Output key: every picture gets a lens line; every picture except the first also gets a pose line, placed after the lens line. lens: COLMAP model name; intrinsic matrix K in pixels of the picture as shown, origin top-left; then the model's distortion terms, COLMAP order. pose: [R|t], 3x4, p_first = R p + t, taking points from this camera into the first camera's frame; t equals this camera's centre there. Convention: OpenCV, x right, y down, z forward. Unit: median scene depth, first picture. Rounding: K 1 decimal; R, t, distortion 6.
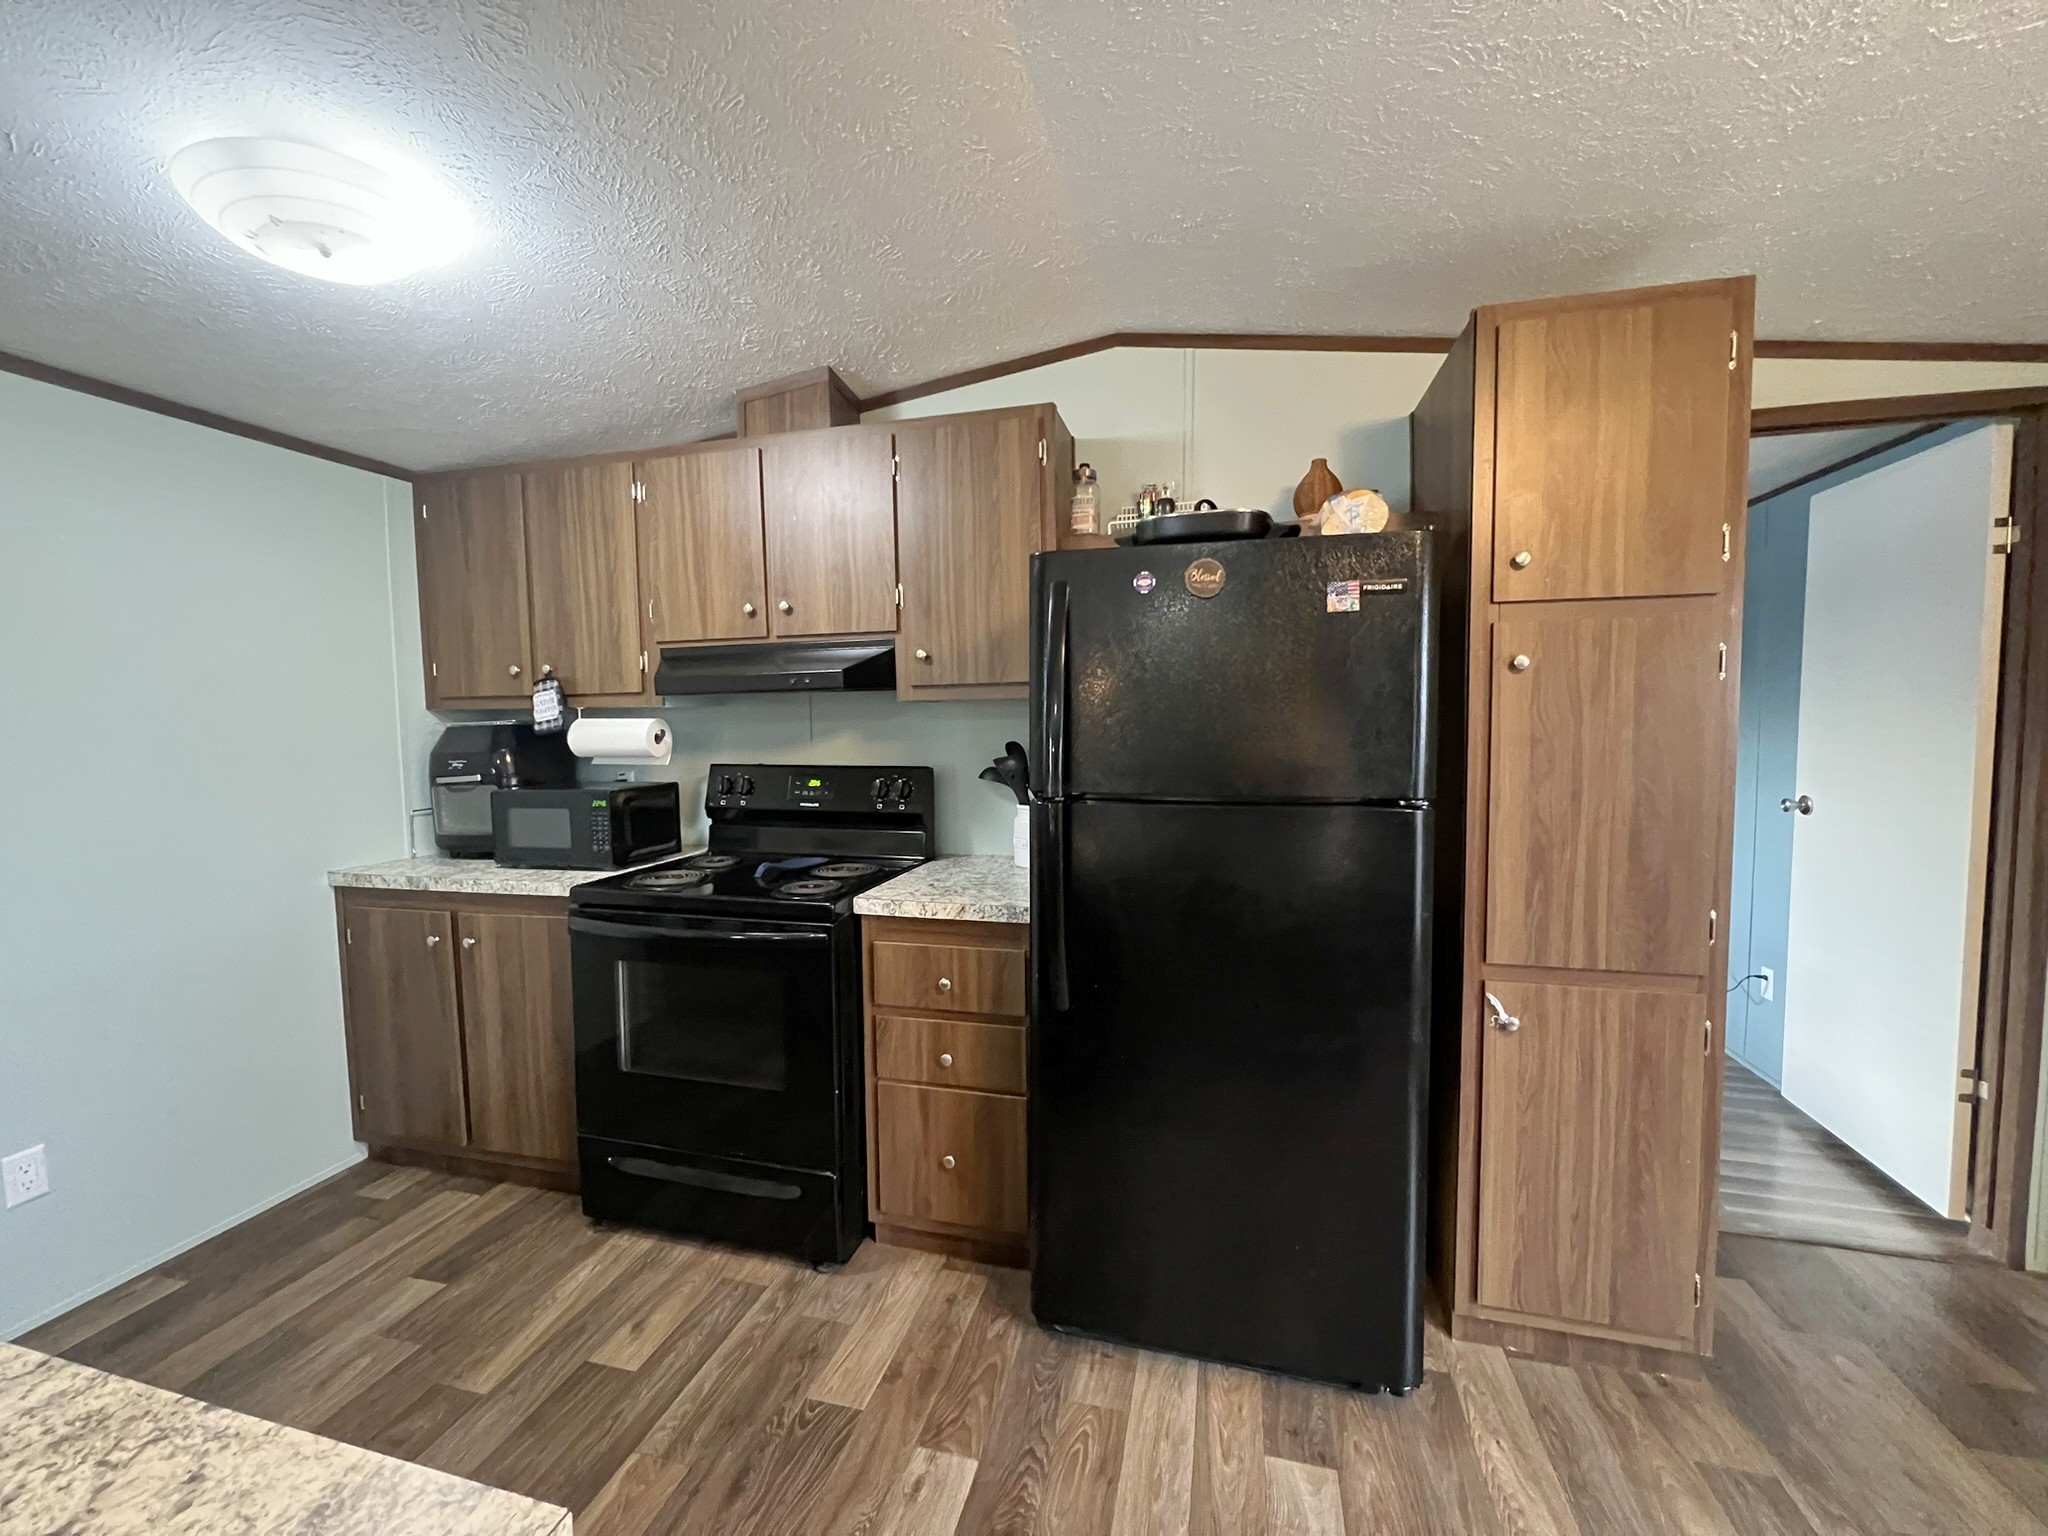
lens RADIAL K [[819.9, 0, 1024.0], [0, 819.9, 768.0], [0, 0, 1]] dist [0.000732, -0.000071]
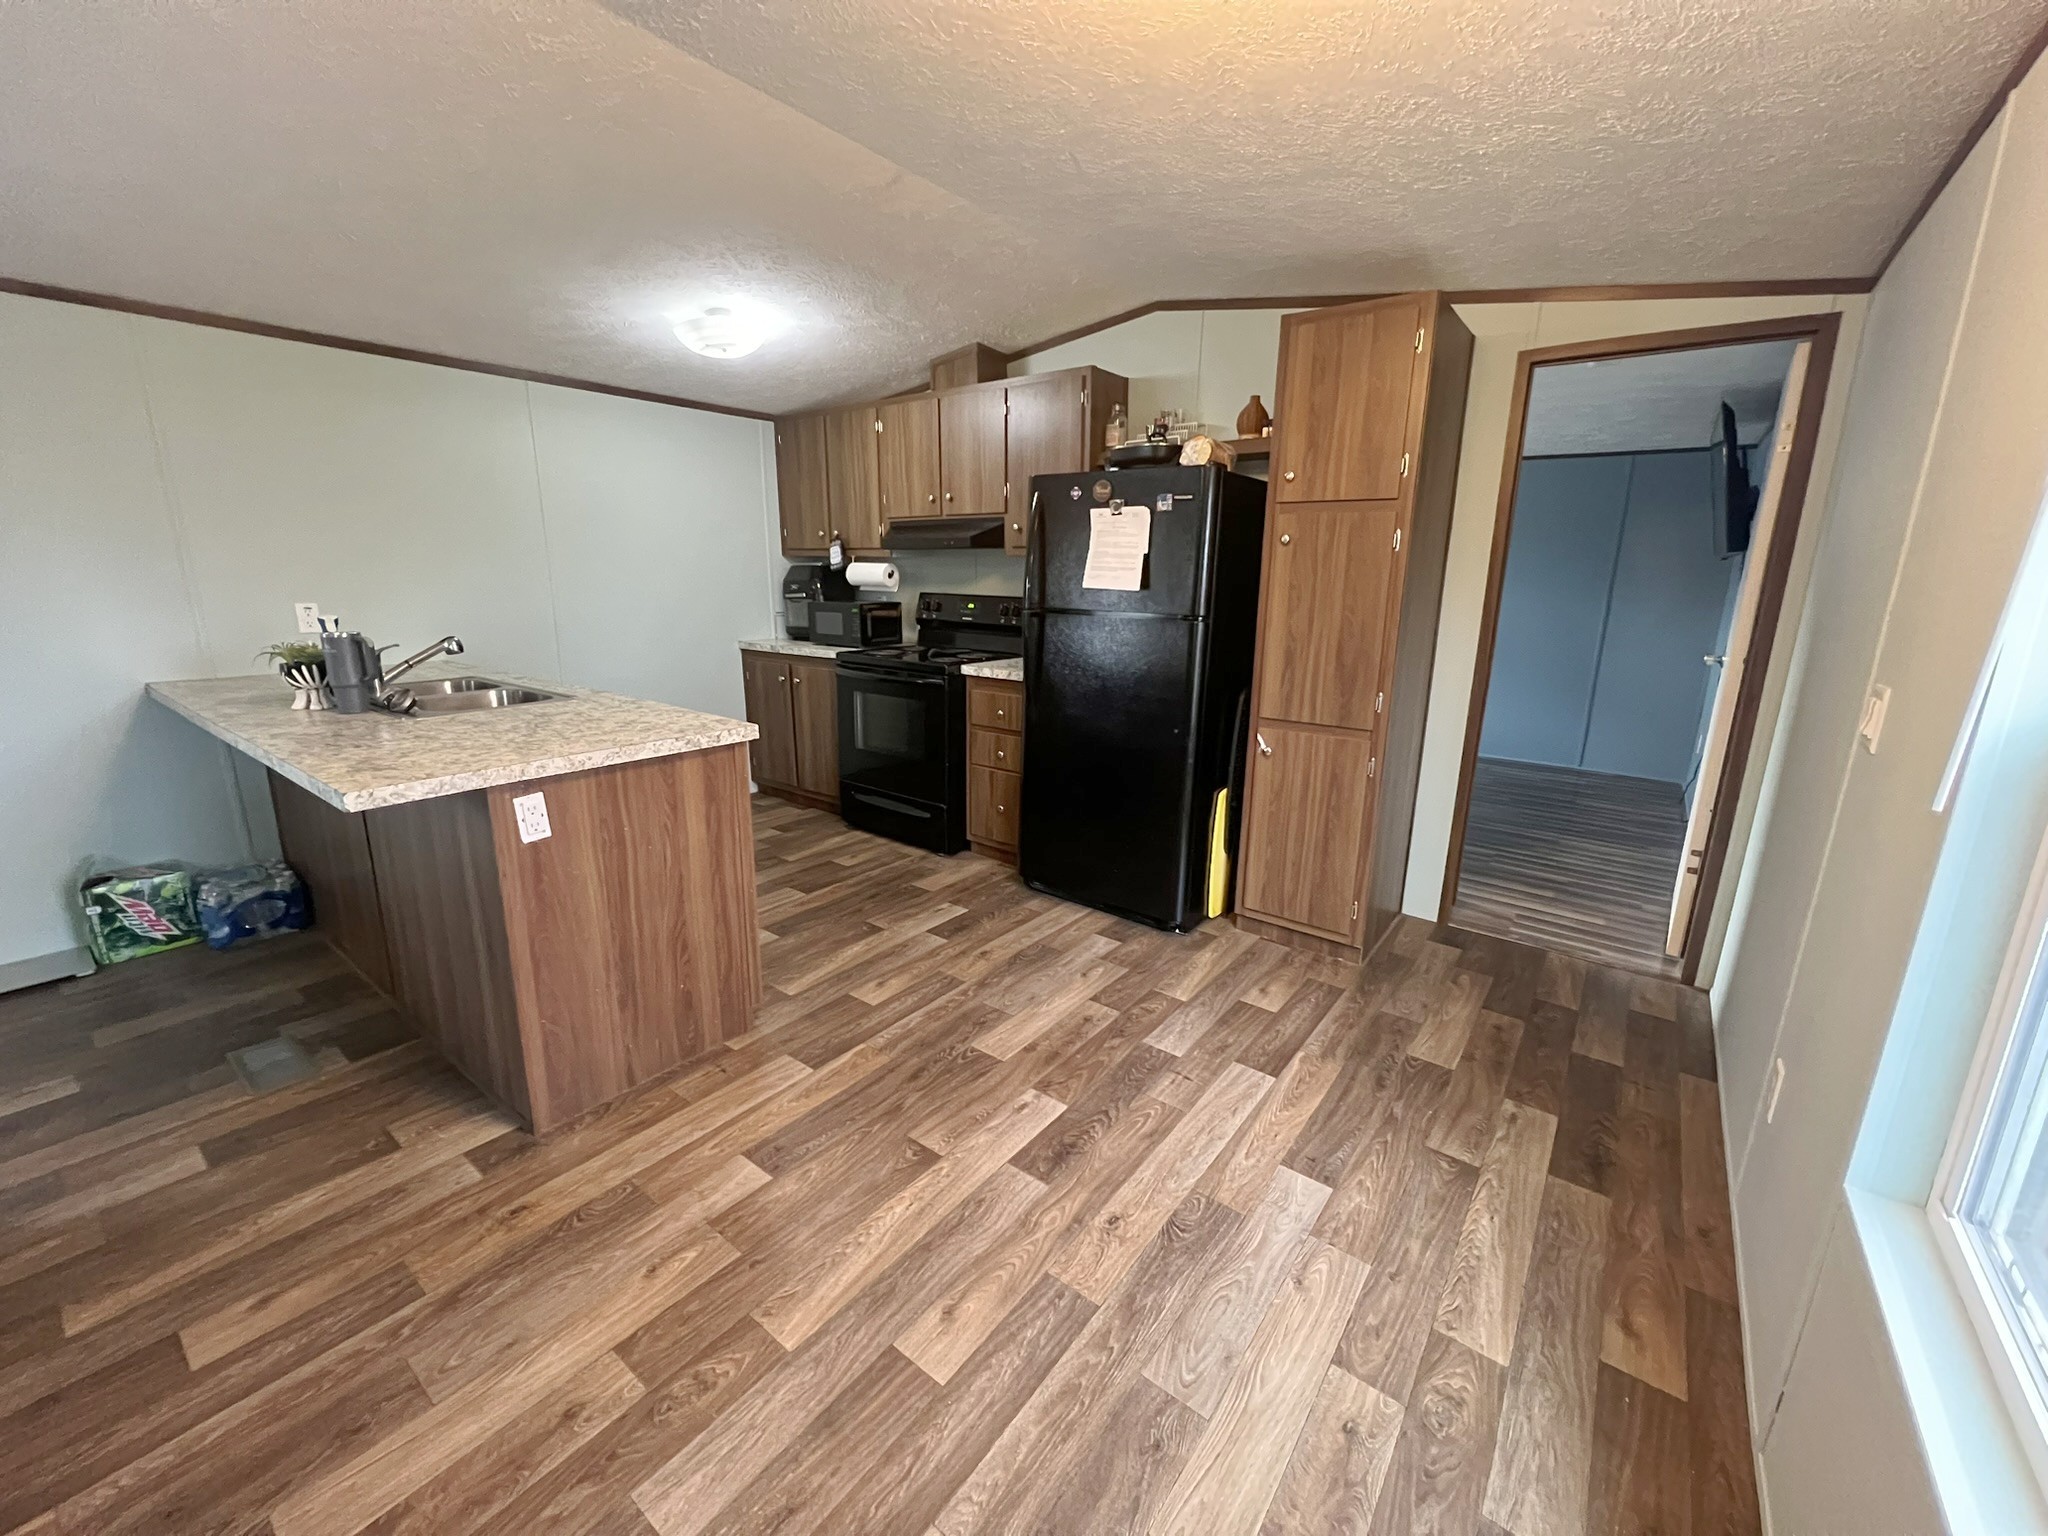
lens RADIAL K [[819.9, 0, 1024.0], [0, 819.9, 768.0], [0, 0, 1]] dist [0.000732, -0.000071]
pose [[0.922622, 0.113709, -0.368563, 0.549227], [-0.047437, 0.981754, 0.184142, 0.034096], [0.382777, -0.152410, 0.911182, -0.580198]]
